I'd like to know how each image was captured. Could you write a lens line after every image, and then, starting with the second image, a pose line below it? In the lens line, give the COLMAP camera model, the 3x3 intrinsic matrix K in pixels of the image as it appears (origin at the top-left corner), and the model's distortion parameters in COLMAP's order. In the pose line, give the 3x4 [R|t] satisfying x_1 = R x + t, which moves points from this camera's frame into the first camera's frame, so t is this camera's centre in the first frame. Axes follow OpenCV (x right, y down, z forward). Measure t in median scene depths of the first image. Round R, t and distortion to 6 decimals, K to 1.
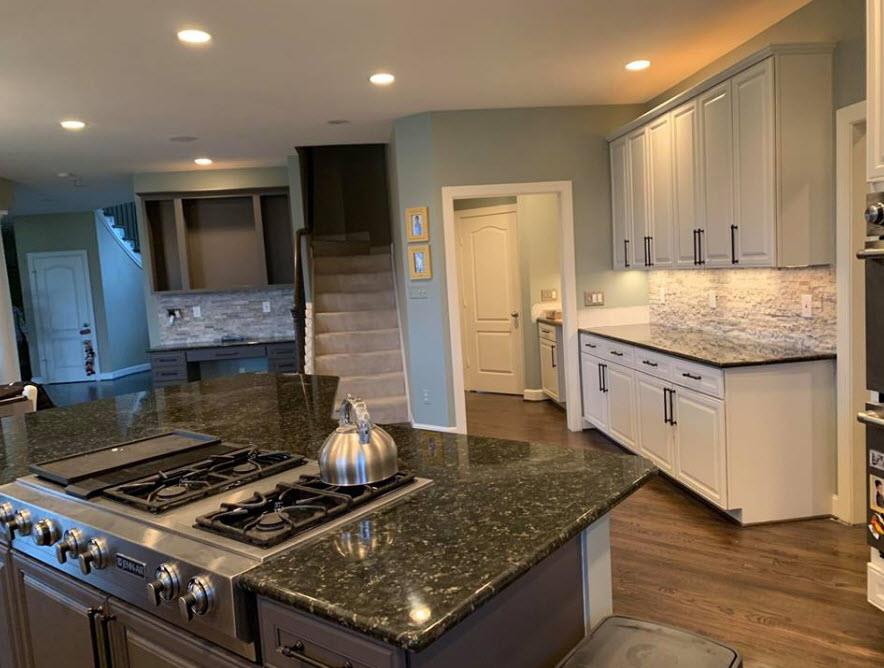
lens RADIAL K [[667.7, 0, 469.7], [0, 667.7, 334.3], [0, 0, 1]] dist [-0.008313, -0.011175]
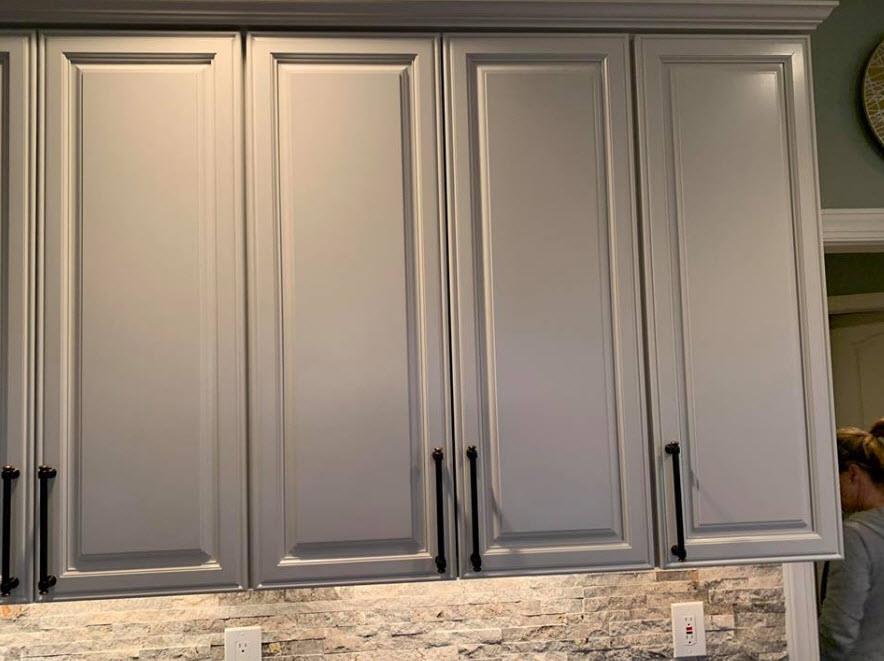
lens RADIAL K [[676.2, 0, 441.4], [0, 676.2, 335.3], [0, 0, 1]] dist [0.026393, -0.025614]
pose [[0.079294, 0.124566, 0.989038, 0.036898], [0.122604, 0.983410, -0.133686, -0.172725], [-0.989283, 0.131861, 0.062707, 1.011144]]
